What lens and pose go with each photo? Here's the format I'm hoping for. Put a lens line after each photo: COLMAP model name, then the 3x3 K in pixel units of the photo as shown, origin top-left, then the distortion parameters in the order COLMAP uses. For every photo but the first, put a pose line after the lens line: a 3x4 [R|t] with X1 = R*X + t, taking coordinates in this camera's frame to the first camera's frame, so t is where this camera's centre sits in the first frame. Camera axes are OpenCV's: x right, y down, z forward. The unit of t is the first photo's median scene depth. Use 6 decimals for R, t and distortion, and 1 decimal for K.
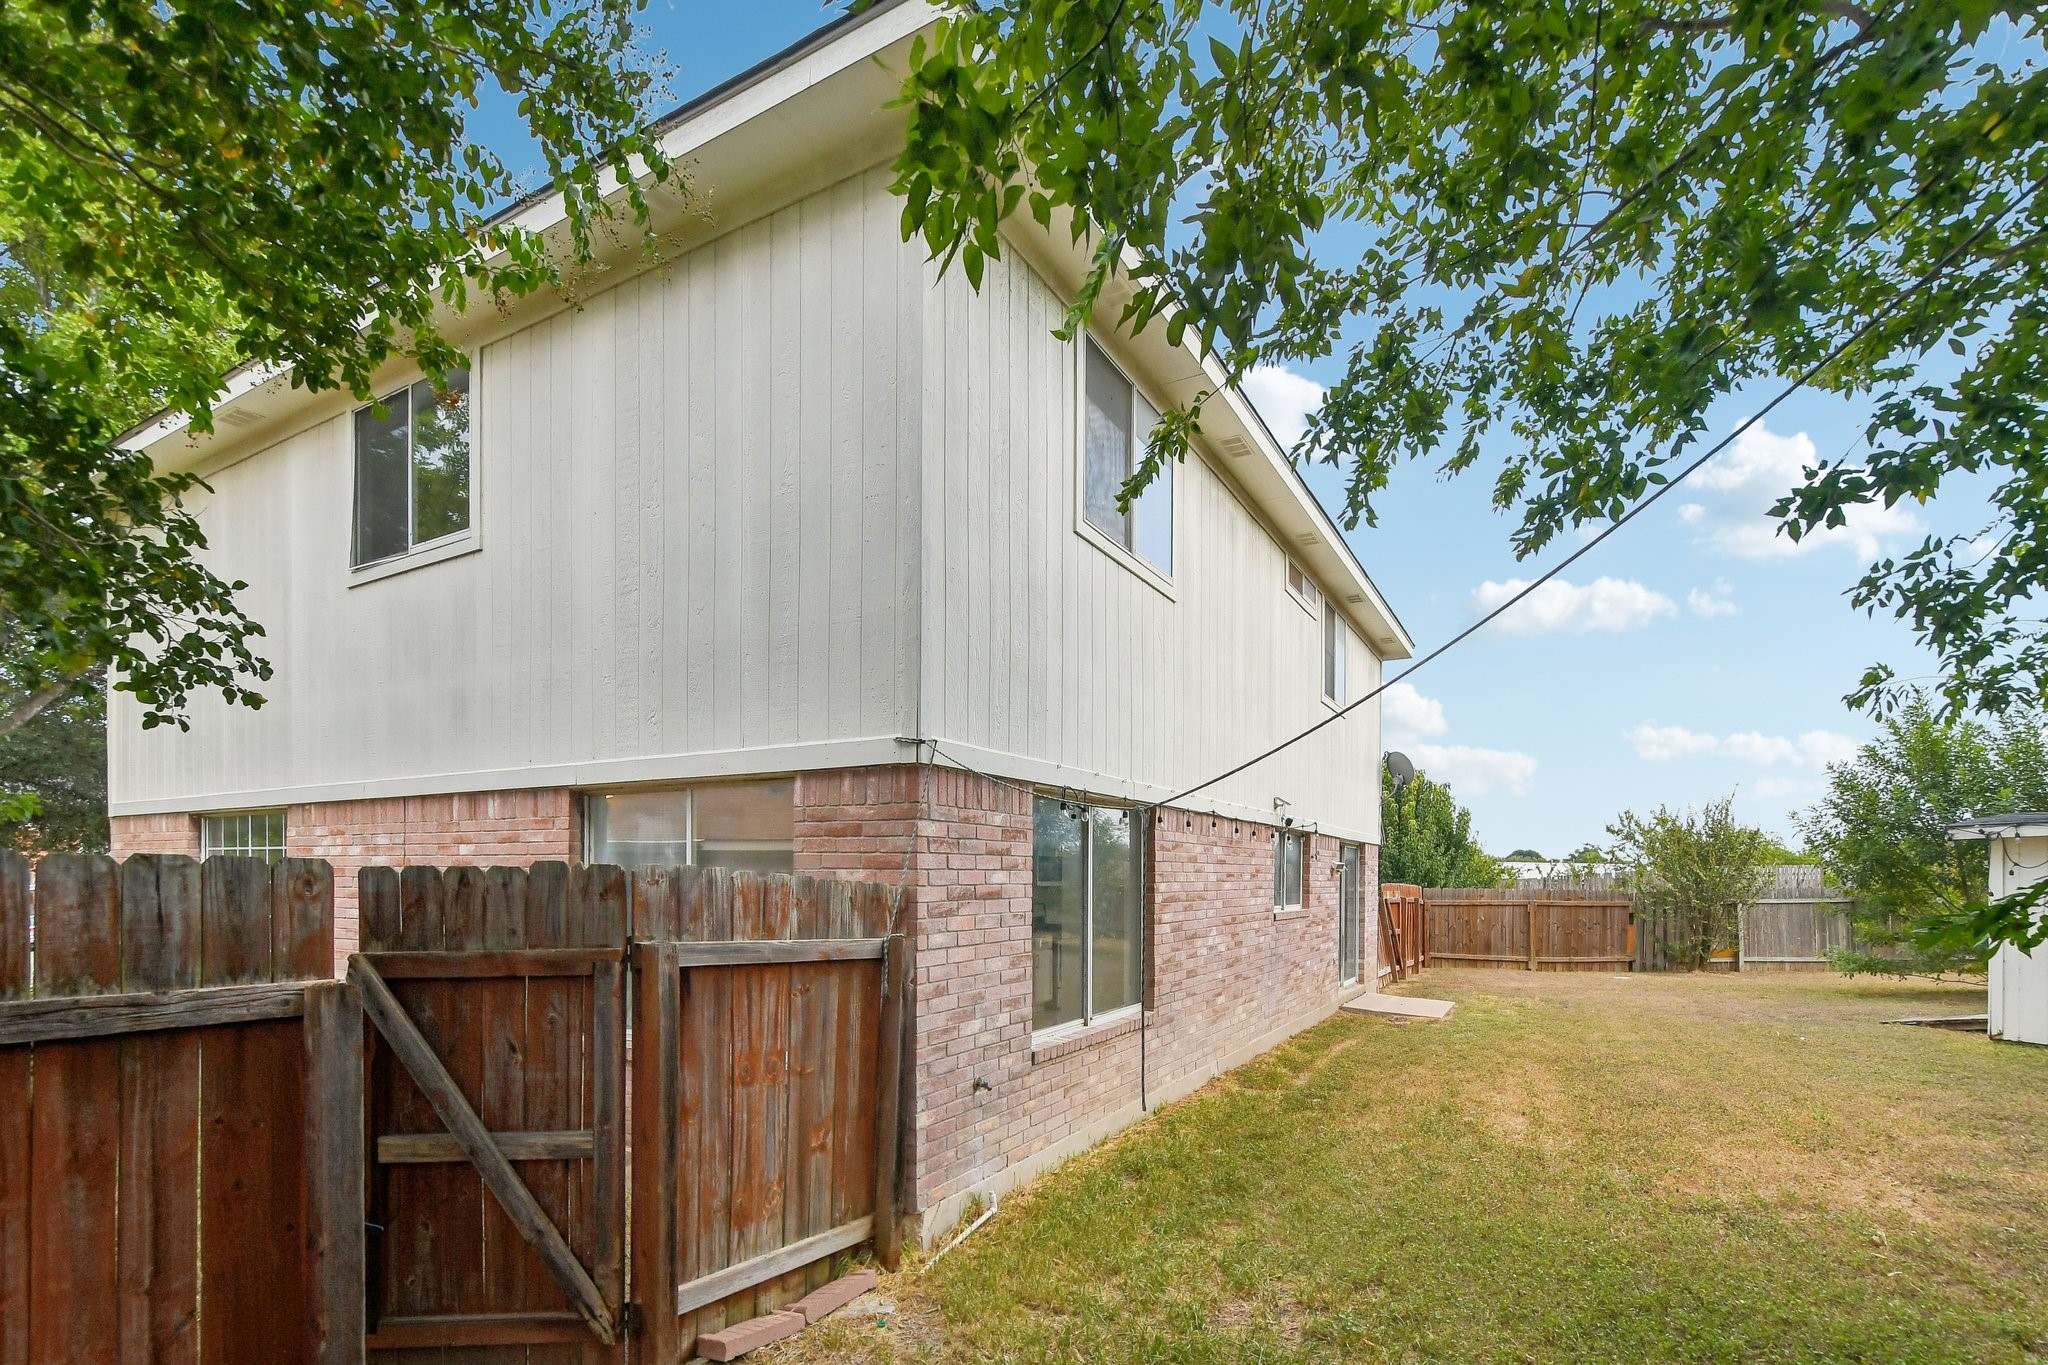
lens RADIAL K [[1011.6, 0, 1025.8], [0, 1011.6, 924.7], [0, 0, 1]] dist [0.012045, -0.013470]
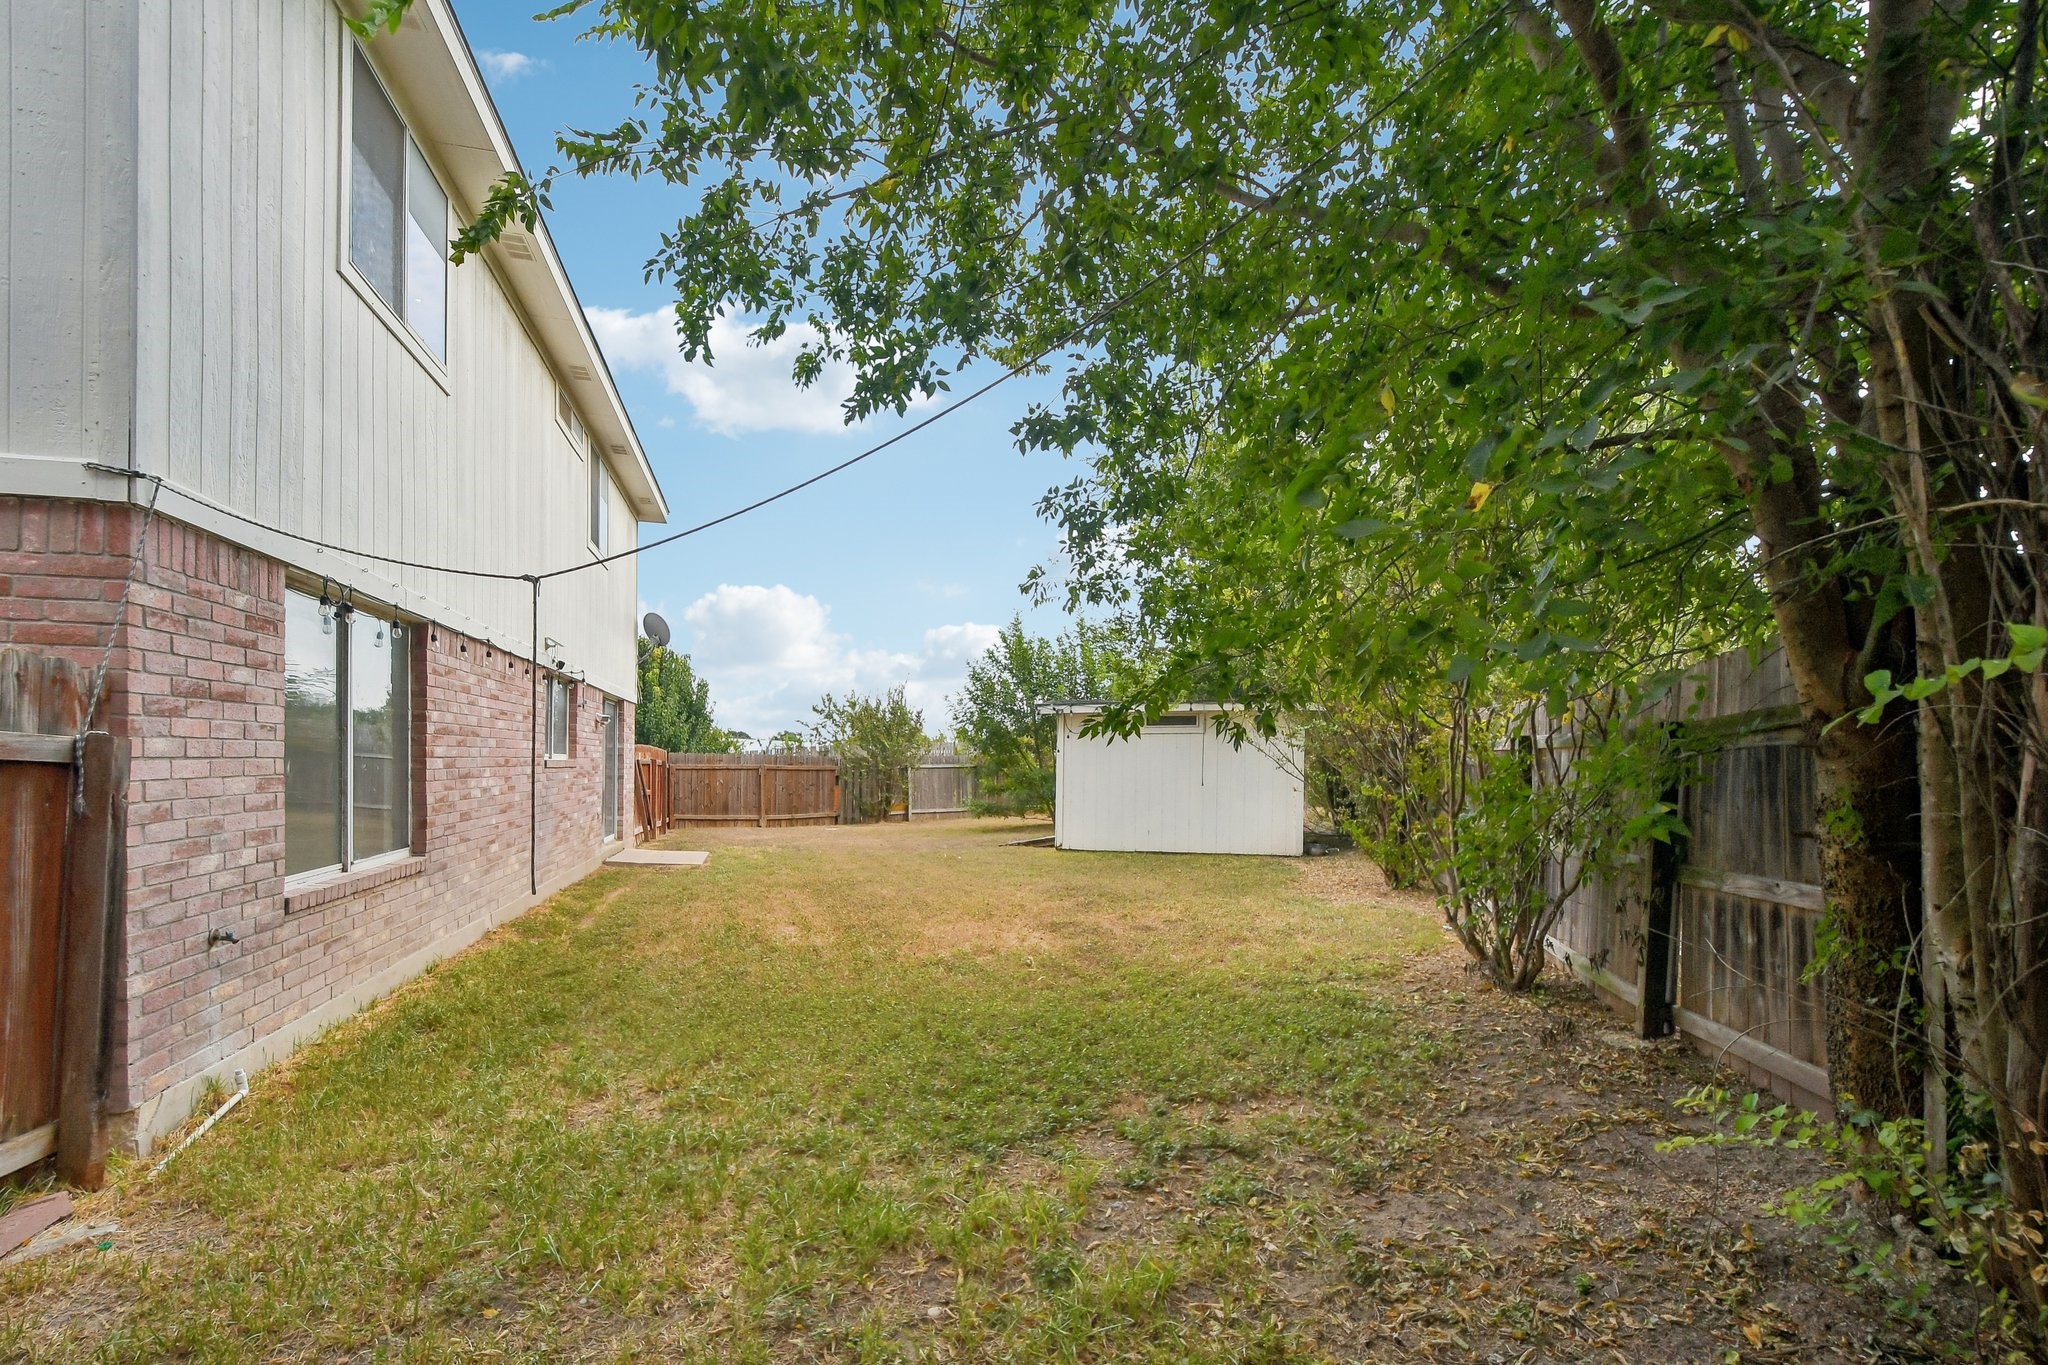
lens RADIAL K [[1011.6, 0, 1025.8], [0, 1011.6, 924.7], [0, 0, 1]] dist [0.012045, -0.013470]
pose [[0.685575, -0.070097, 0.724619, -0.194068], [0.024770, 0.997023, 0.073012, 0.106765], [-0.727580, -0.032106, 0.685271, -0.027959]]
